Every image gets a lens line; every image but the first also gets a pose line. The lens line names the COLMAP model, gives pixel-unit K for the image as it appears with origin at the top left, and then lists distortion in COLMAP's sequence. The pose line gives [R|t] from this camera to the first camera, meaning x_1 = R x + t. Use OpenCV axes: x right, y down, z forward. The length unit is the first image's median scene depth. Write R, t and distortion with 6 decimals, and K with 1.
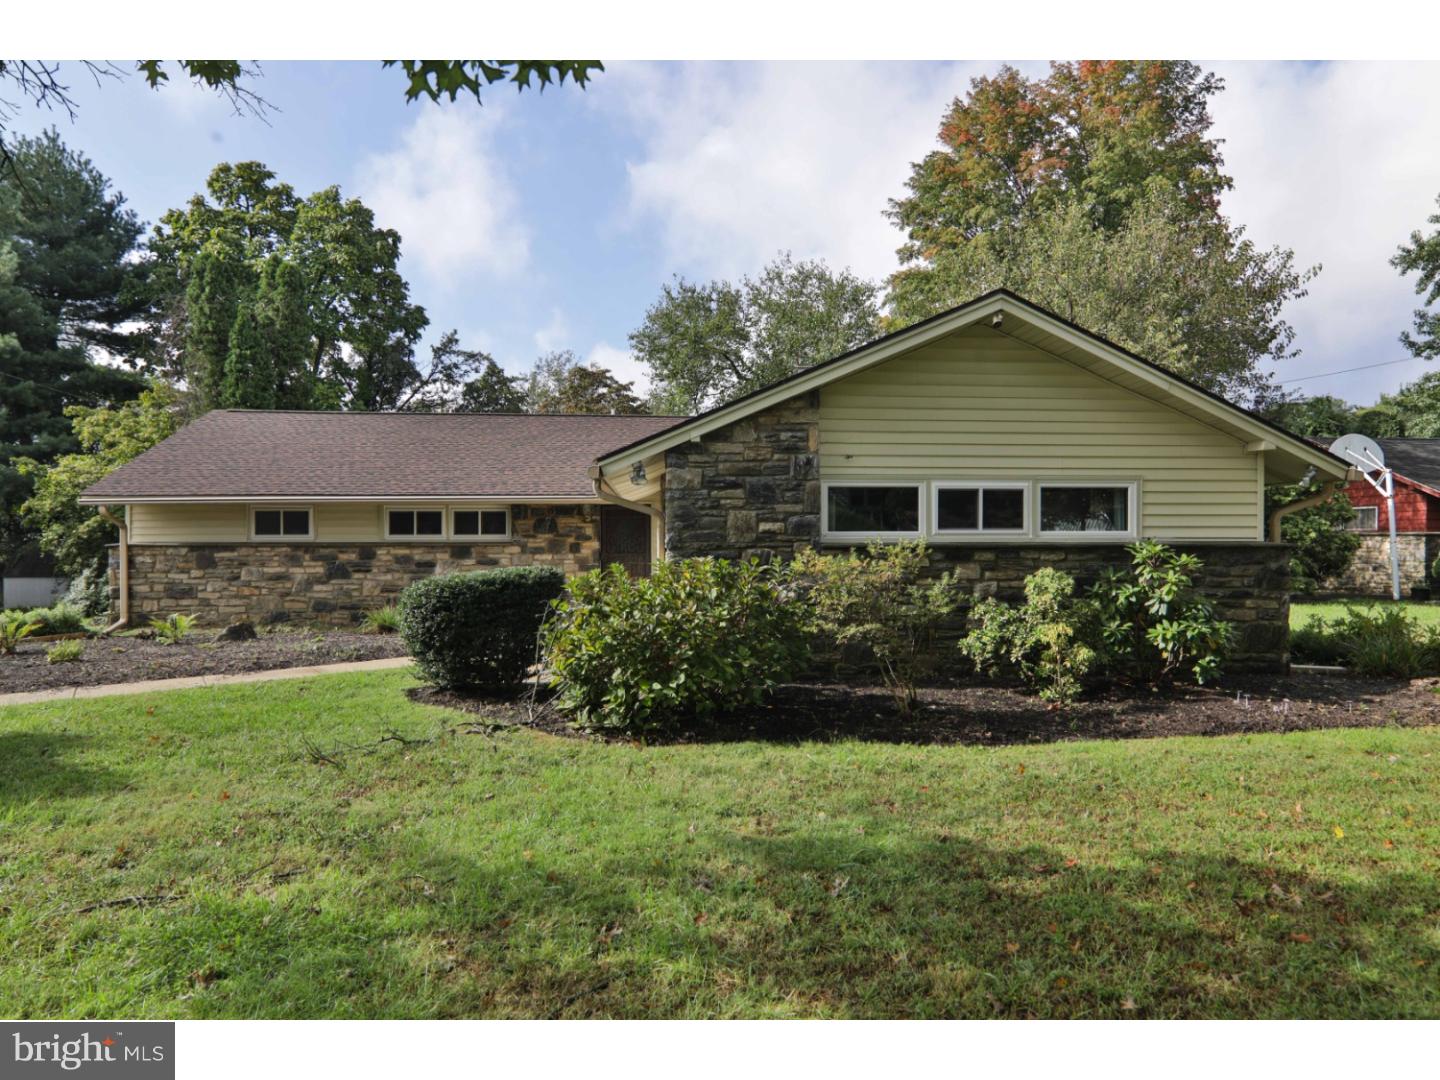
lens RADIAL K [[842.5, 0, 720.0], [0, 842.5, 540.0], [0, 0, 1]] dist [0.002499, -0.014412]
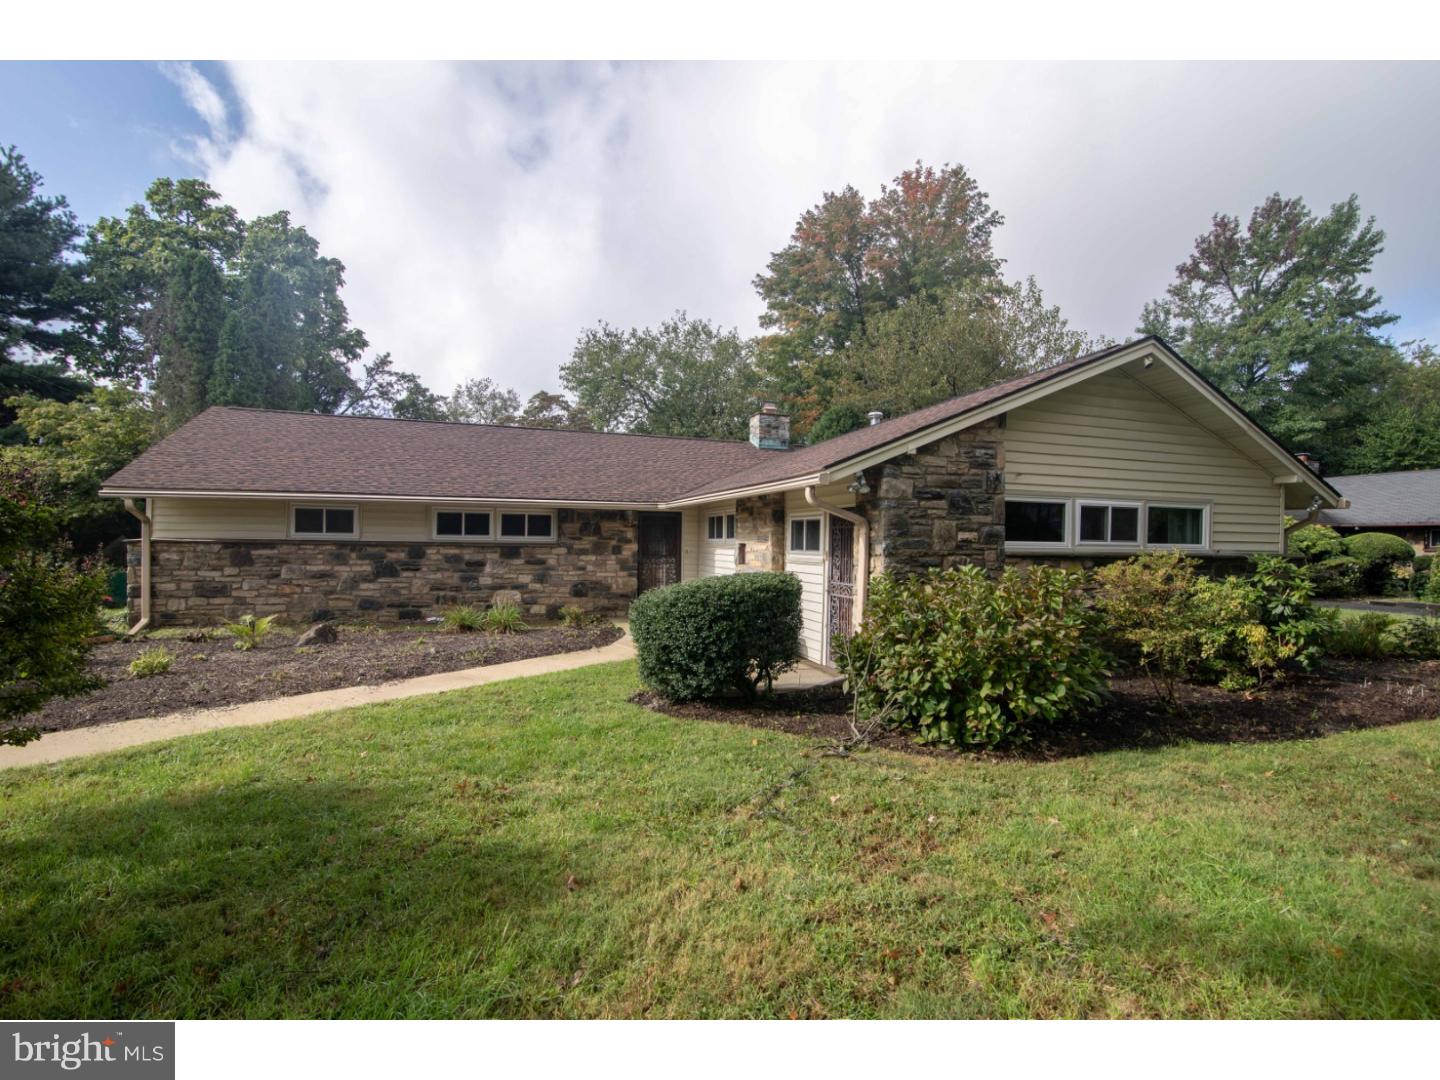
lens RADIAL K [[658.4, 0, 720.0], [0, 658.4, 540.0], [0, 0, 1]] dist [-0.017651, -0.000091]
pose [[0.973565, 0.016668, 0.227800, -0.237789], [-0.015667, 0.999858, -0.006201, -0.000199], [-0.227871, 0.002468, 0.973688, 0.136412]]
